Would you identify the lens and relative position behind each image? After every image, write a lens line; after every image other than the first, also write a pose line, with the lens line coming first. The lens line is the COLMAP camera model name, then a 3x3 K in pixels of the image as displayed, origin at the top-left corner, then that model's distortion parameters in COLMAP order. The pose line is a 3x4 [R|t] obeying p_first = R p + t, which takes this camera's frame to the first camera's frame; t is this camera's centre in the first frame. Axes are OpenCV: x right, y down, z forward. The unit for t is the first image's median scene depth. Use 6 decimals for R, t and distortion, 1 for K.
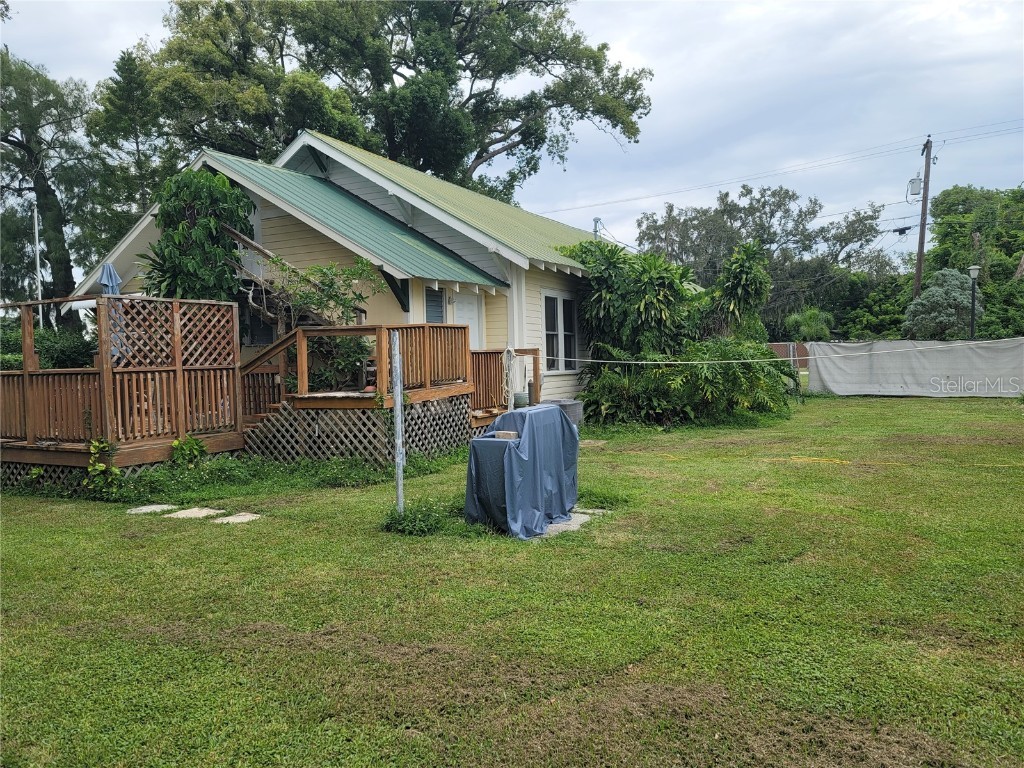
lens RADIAL K [[745.1, 0, 510.2], [0, 745.1, 392.2], [0, 0, 1]] dist [0.047609, -0.033183]
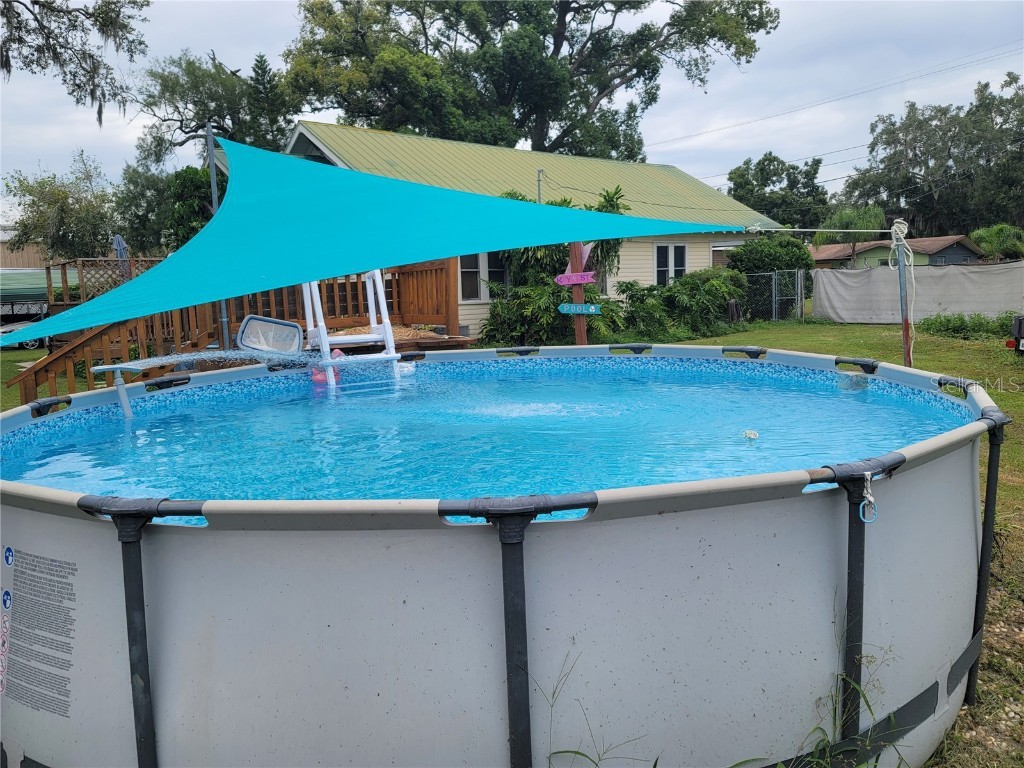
lens RADIAL K [[745.1, 0, 512.4], [0, 745.1, 377.6], [0, 0, 1]] dist [0.047609, -0.033183]
pose [[0.934900, 0.036985, -0.352980, 0.228467], [-0.006625, 0.996201, 0.086835, -0.003148], [0.354851, -0.078844, 0.931593, -0.065572]]
